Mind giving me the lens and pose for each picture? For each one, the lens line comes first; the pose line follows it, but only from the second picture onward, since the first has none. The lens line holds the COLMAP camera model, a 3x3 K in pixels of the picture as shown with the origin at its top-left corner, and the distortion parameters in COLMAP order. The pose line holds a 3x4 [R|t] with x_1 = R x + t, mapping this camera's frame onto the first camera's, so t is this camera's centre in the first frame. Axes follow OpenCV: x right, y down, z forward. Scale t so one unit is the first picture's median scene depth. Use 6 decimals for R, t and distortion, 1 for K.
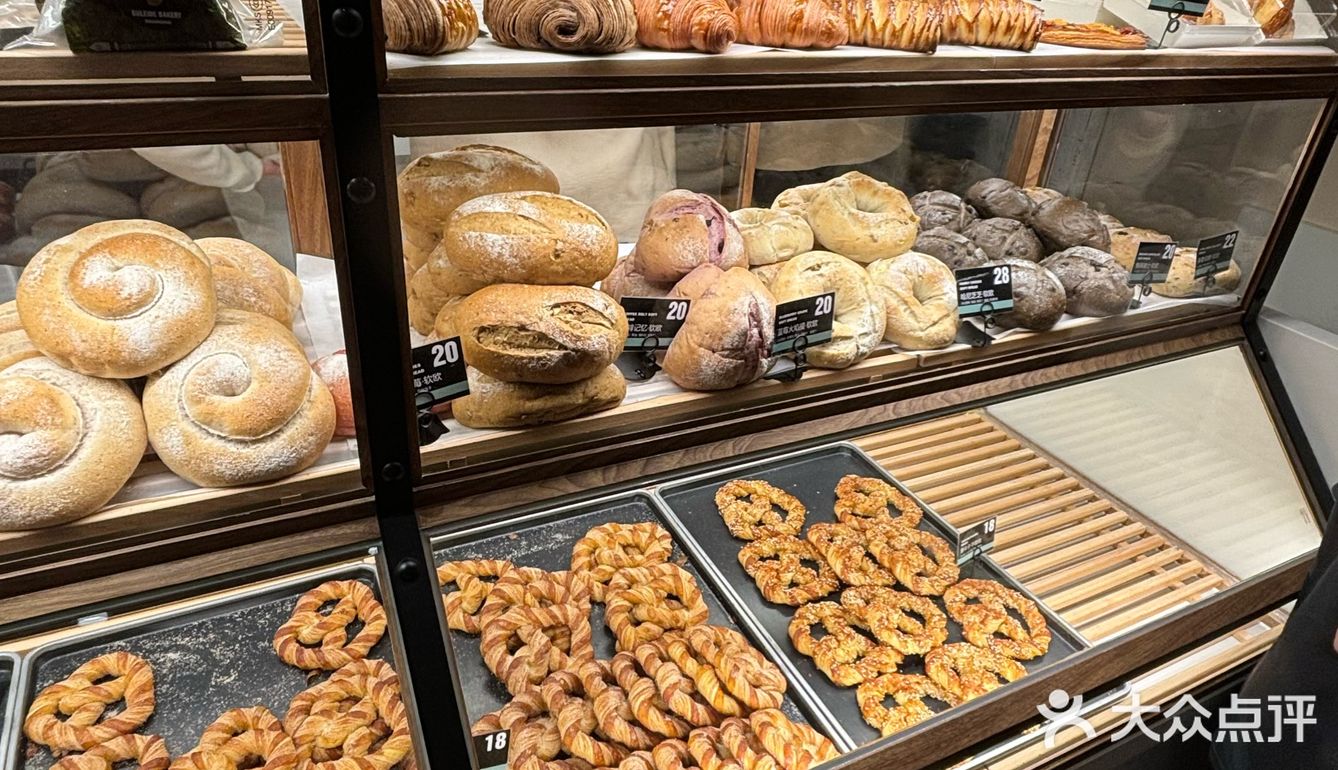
lens RADIAL K [[852.7, 0, 671.3], [0, 852.7, 385.5], [0, 0, 1]] dist [-0.004050, -0.002682]
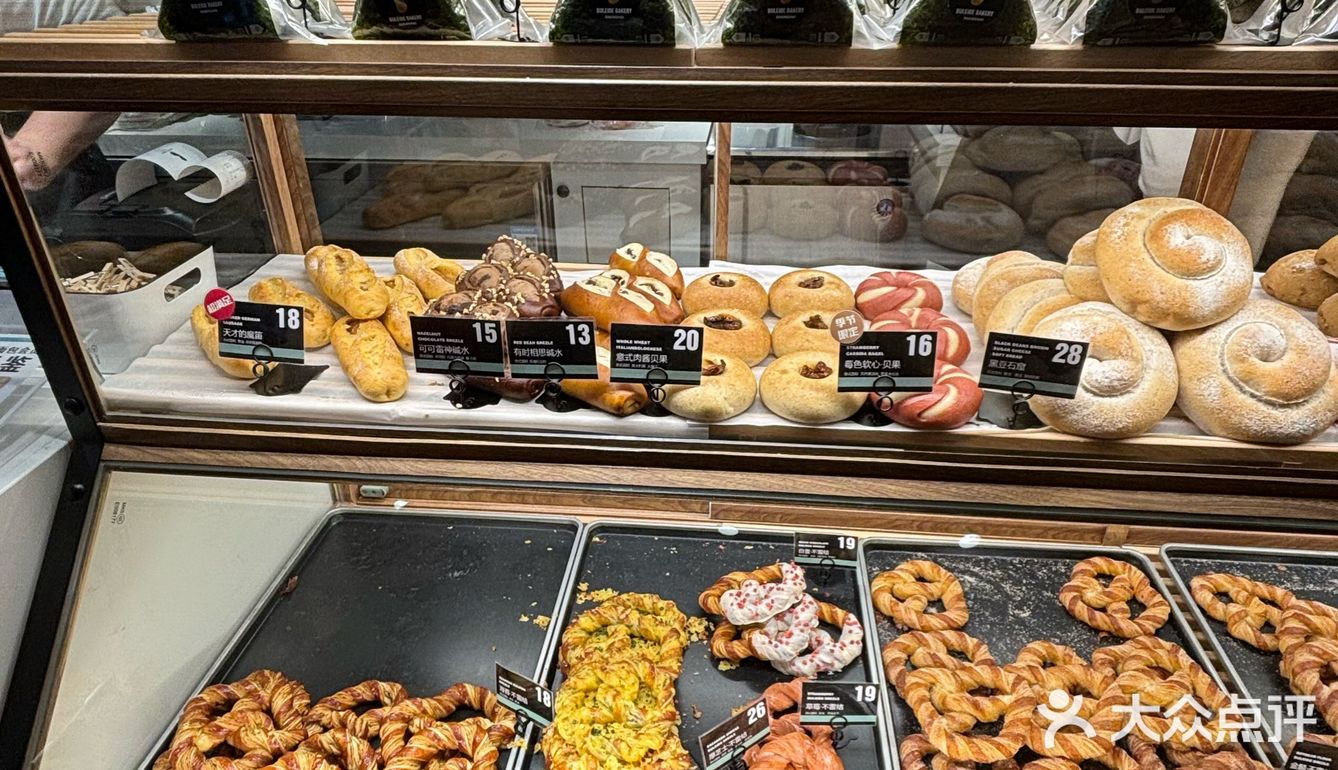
lens RADIAL K [[852.7, 0, 670.6], [0, 852.7, 384.9], [0, 0, 1]] dist [-0.004050, -0.002682]
pose [[0.843221, 0.191353, -0.502356, -0.601310], [-0.205586, 0.978251, 0.027544, 0.169088], [0.496701, 0.080052, 0.864222, -0.334972]]
